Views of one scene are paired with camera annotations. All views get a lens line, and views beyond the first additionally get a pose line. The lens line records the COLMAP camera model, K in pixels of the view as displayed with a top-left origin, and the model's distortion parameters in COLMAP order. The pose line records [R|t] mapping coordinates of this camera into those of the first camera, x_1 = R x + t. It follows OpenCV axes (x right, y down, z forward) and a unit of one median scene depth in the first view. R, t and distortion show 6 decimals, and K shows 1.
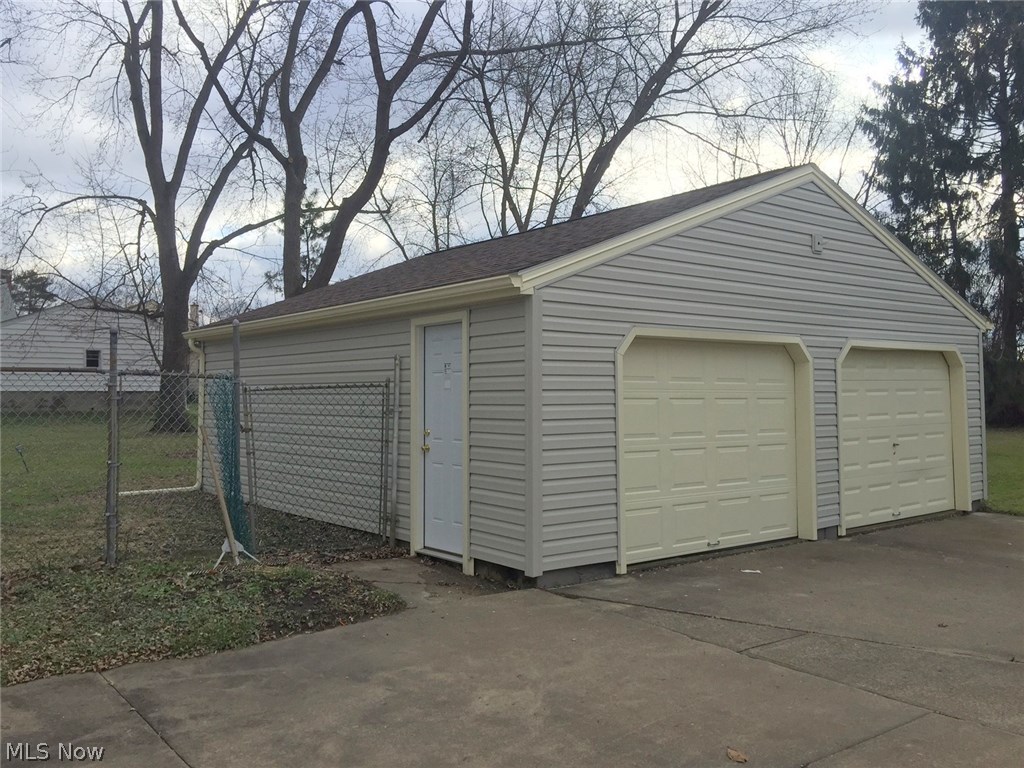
lens RADIAL K [[866.2, 0, 512.5], [0, 866.2, 386.6], [0, 0, 1]] dist [0.046913, -0.098759]
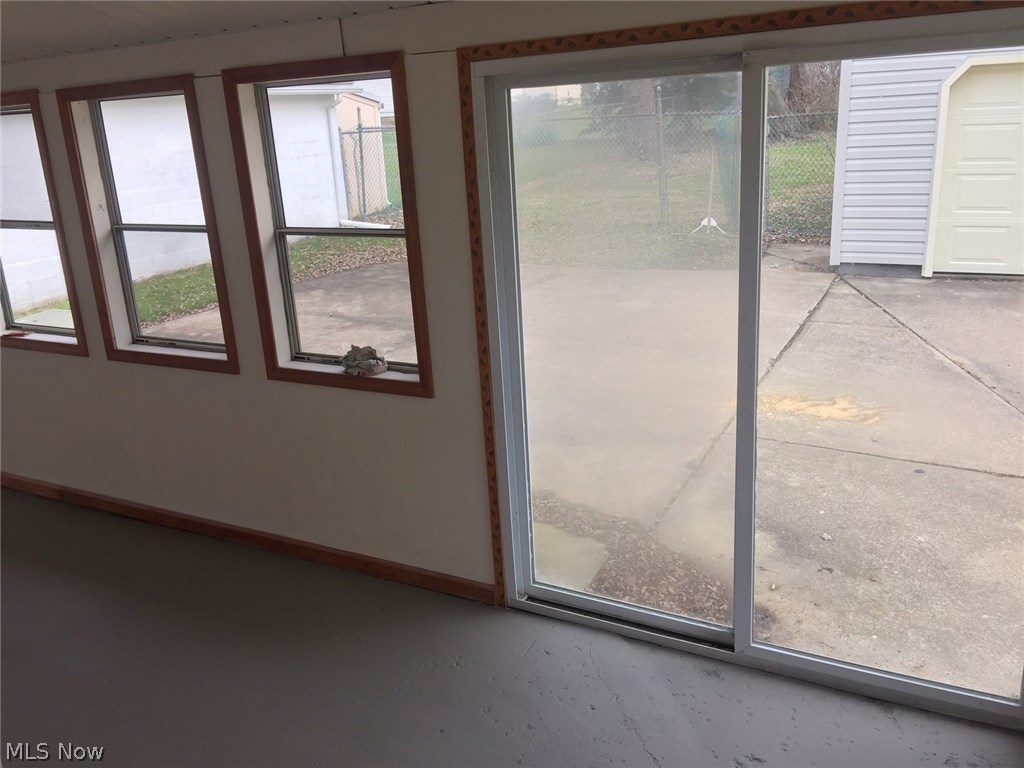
lens RADIAL K [[866.2, 0, 512.8], [0, 866.2, 382.1], [0, 0, 1]] dist [0.046913, -0.098759]
pose [[0.394506, 0.252310, -0.883575, 1.011014], [0.066837, 0.951138, 0.301445, -0.049999], [0.916459, -0.177977, 0.358366, 0.008495]]
